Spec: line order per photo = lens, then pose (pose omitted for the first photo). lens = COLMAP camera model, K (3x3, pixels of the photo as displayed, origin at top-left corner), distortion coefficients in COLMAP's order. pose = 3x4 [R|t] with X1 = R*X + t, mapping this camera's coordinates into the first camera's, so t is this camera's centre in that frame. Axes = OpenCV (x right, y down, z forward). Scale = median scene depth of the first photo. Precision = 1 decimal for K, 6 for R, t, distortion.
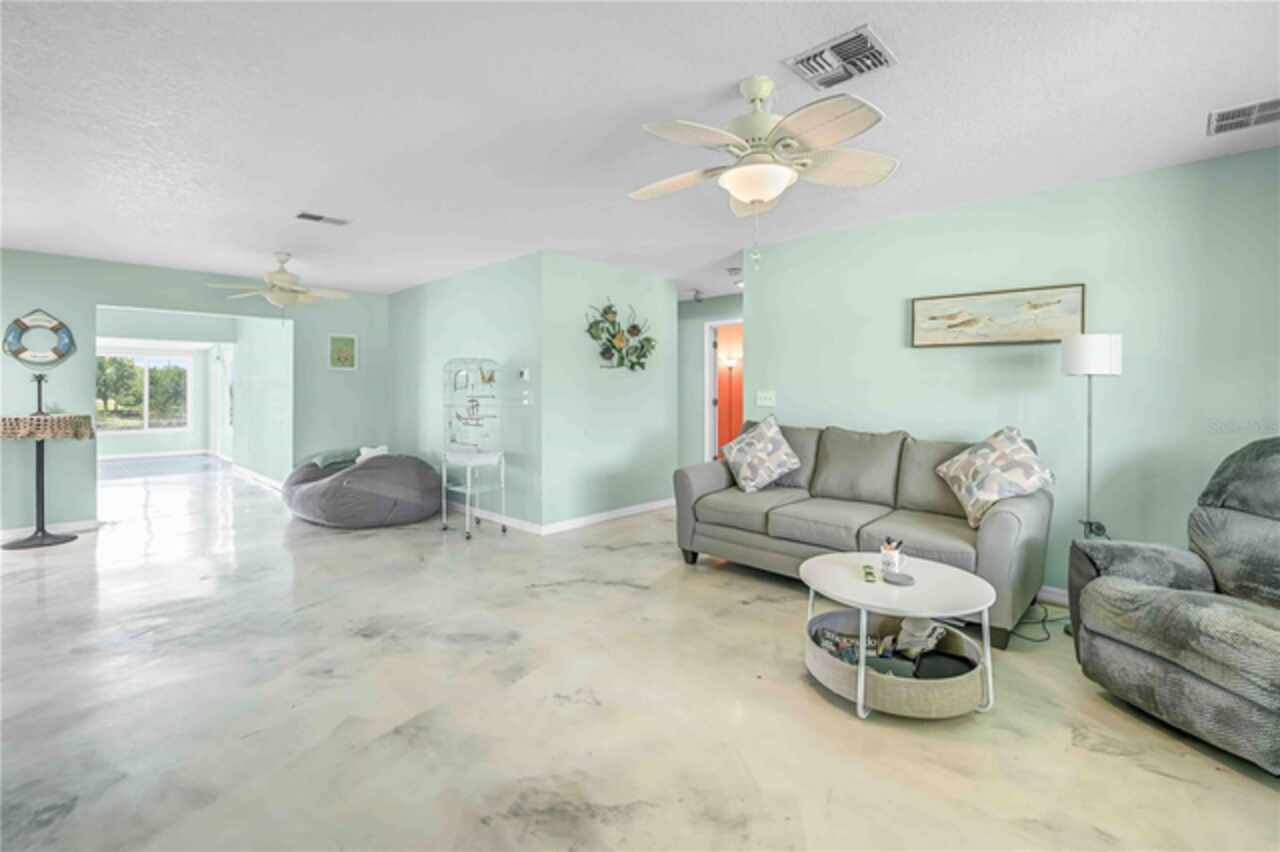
lens RADIAL K [[562.5, 0, 638.7], [0, 562.5, 388.2], [0, 0, 1]] dist [-0.008969, 0.000310]
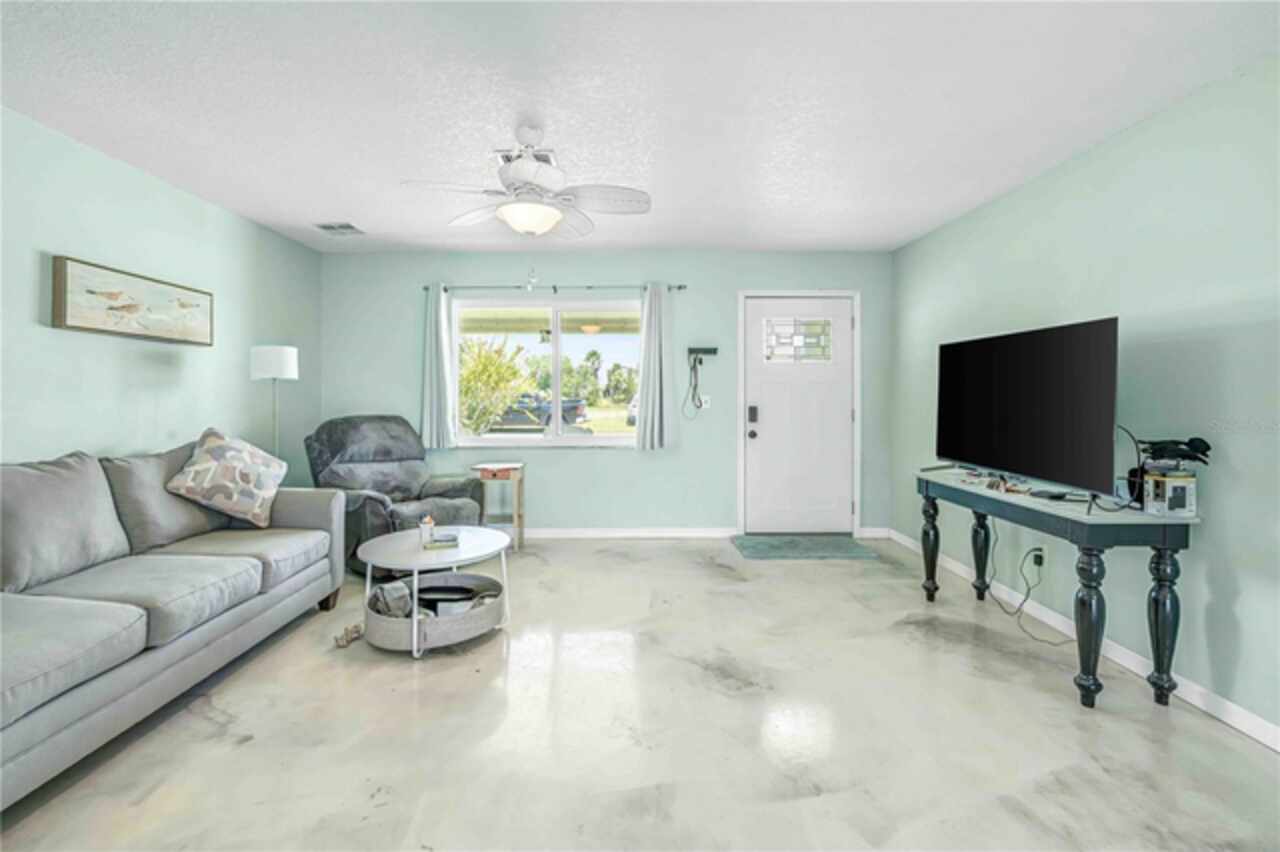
lens RADIAL K [[566.8, 0, 610.8], [0, 566.8, 395.6], [0, 0, 1]] dist [-0.009280, 0.000069]
pose [[-0.665962, -0.004981, 0.745969, -0.431051], [-0.002529, 0.999987, 0.004419, 0.004065], [-0.745981, 0.001056, -0.665966, 0.906904]]
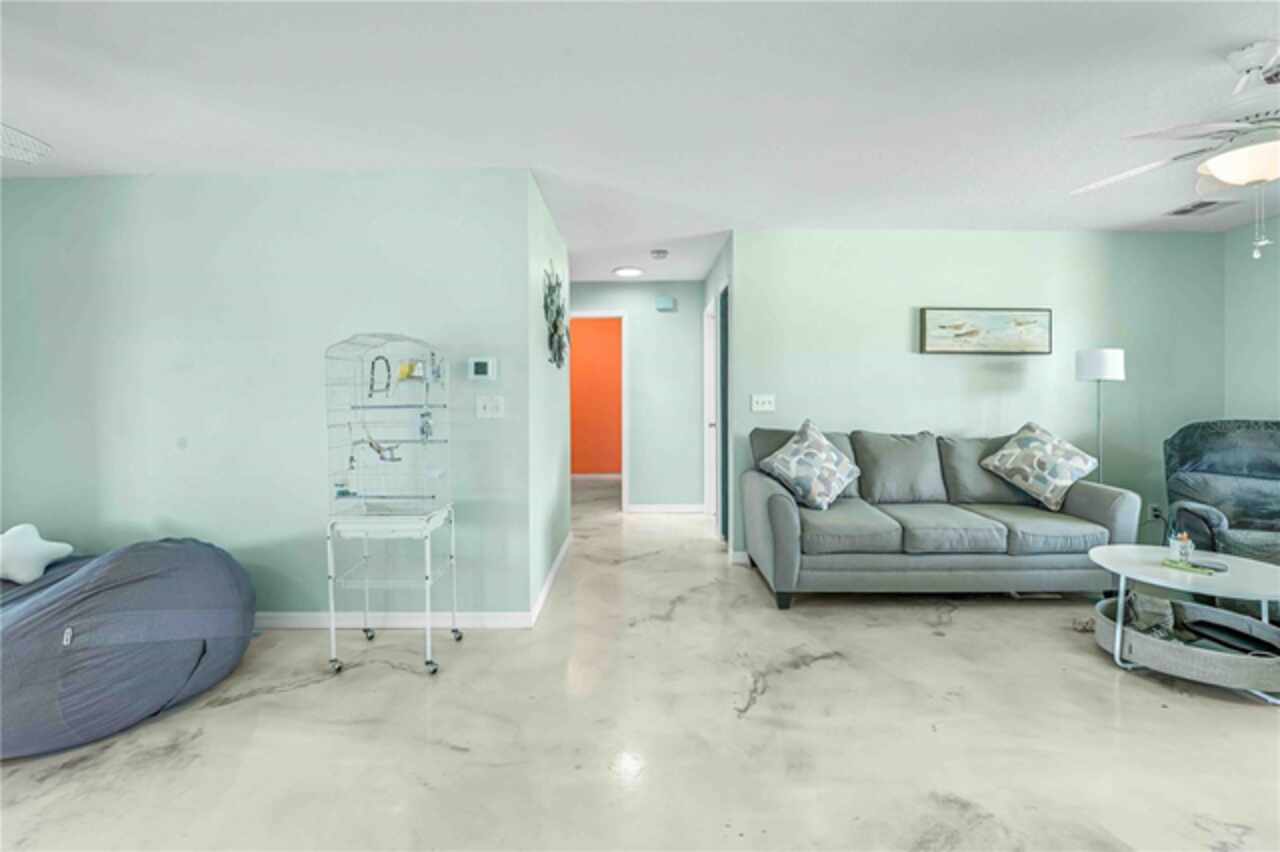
lens RADIAL K [[562.8, 0, 636.7], [0, 562.8, 394.9], [0, 0, 1]] dist [-0.012578, -0.000455]
pose [[0.729538, -0.003174, 0.683933, -0.613424], [0.002472, 0.999995, 0.002005, 0.003961], [-0.683936, 0.000228, 0.729542, 0.561172]]
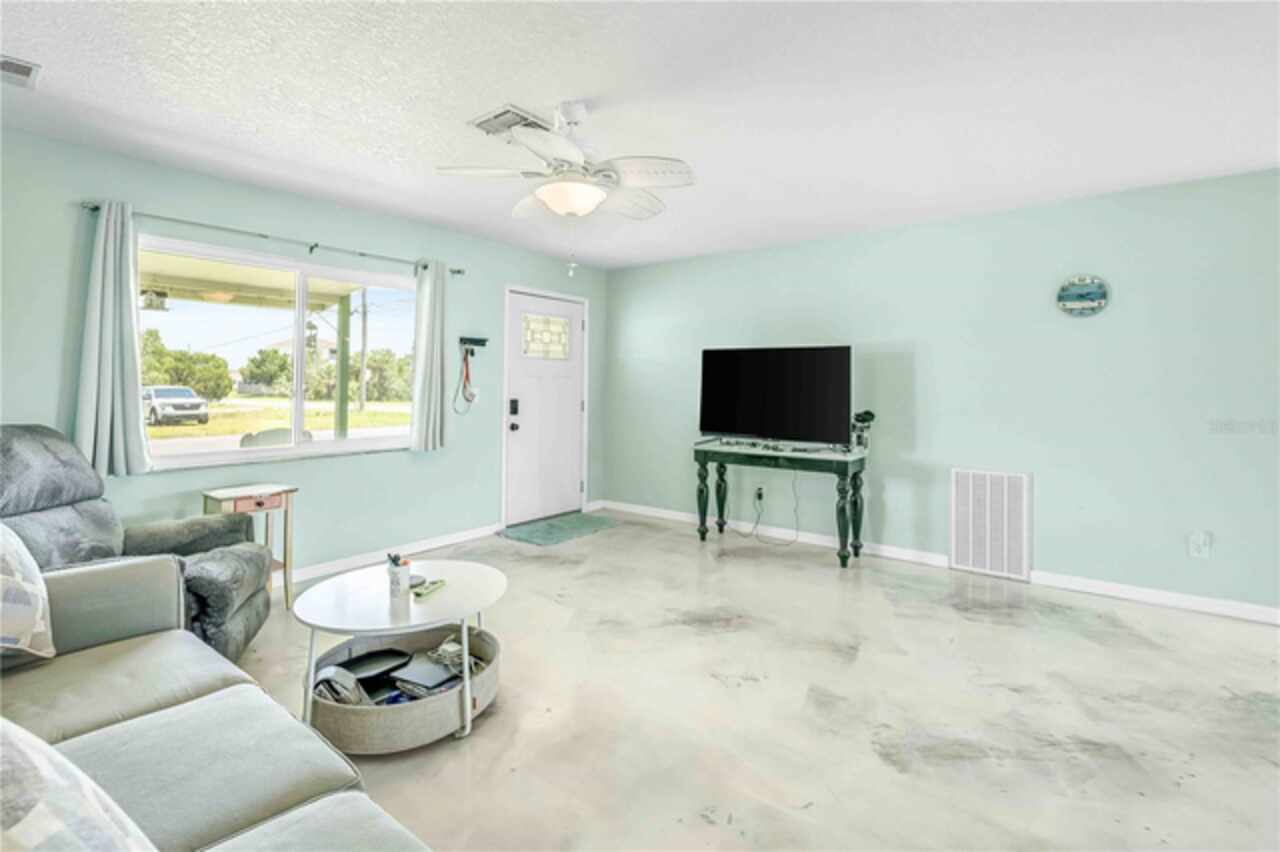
lens RADIAL K [[596.3, 0, 640.2], [0, 596.3, 371.1], [0, 0, 1]] dist [-0.016052, -0.000317]
pose [[-0.995734, -0.008960, -0.091835, 0.097783], [-0.006412, 0.999587, -0.028008, 0.005073], [0.092048, -0.027300, -0.995380, 1.176822]]
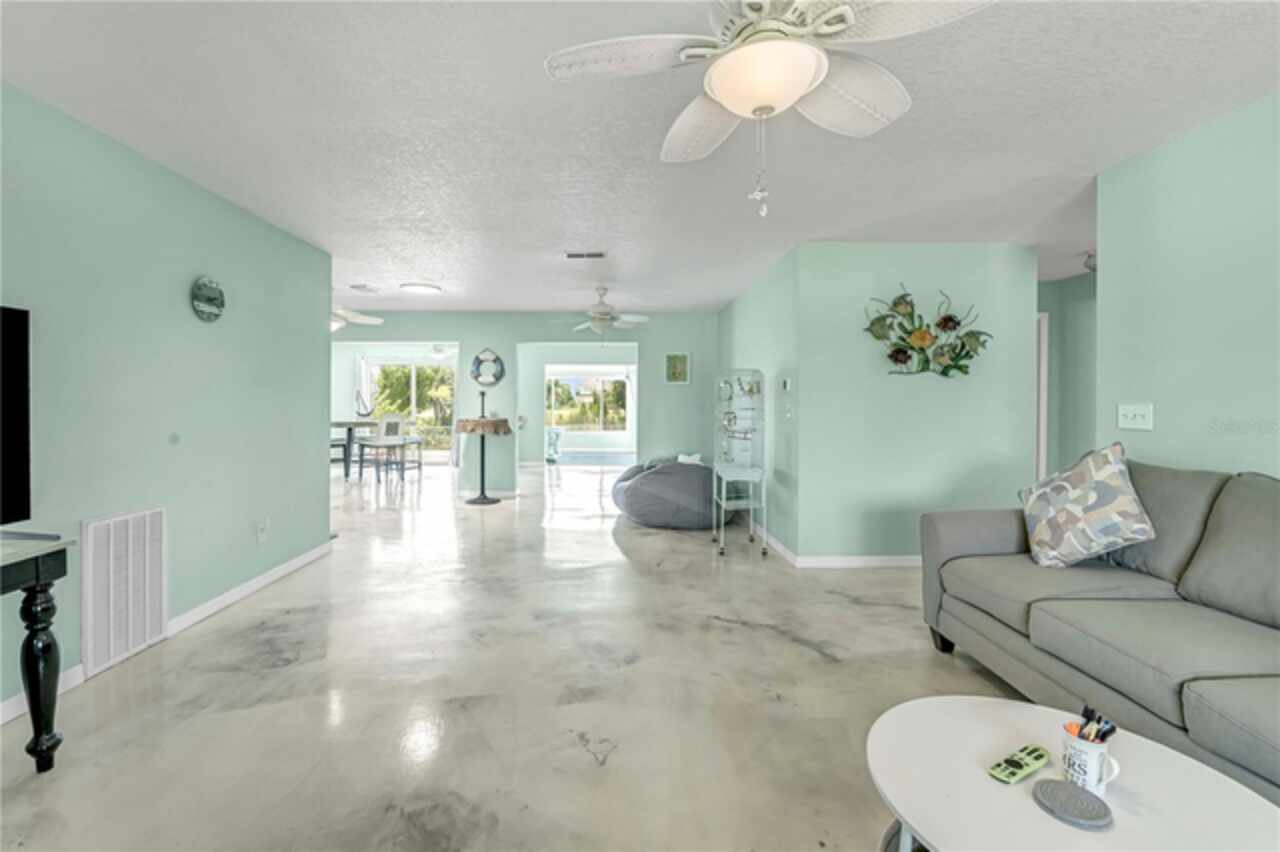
lens RADIAL K [[555.0, 0, 614.2], [0, 555.0, 405.1], [0, 0, 1]] dist [-0.013768, -0.001031]
pose [[0.693742, 0.004797, -0.720207, 0.301305], [-0.000917, 0.999983, 0.005777, 0.004042], [0.720223, -0.003347, 0.693735, 0.234896]]
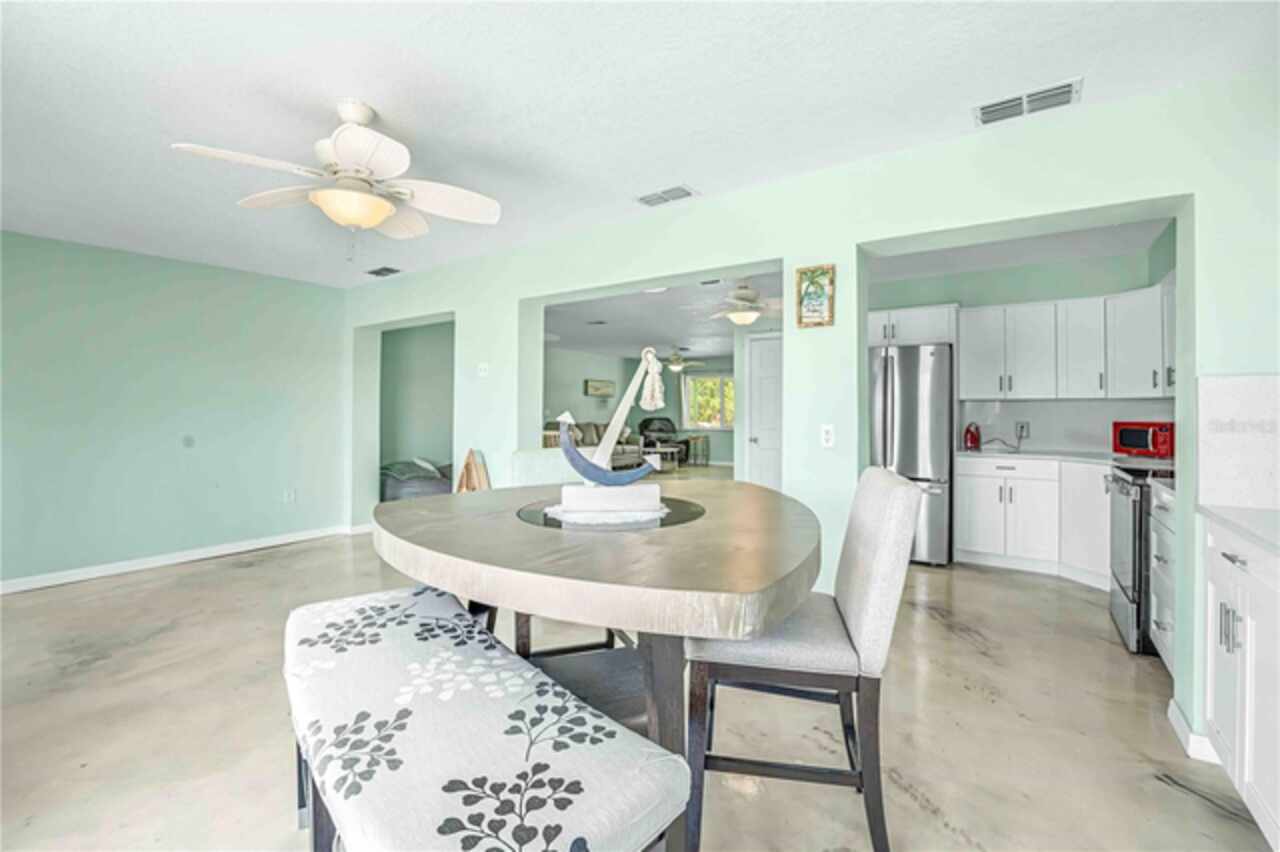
lens RADIAL K [[555.0, 0, 614.2], [0, 555.0, 405.1], [0, 0, 1]] dist [-0.013768, -0.001031]
pose [[-0.096254, 0.006649, 0.995335, -2.474108], [-0.010718, 0.999913, -0.007716, 0.004472], [-0.995299, -0.011411, -0.096174, 1.087732]]
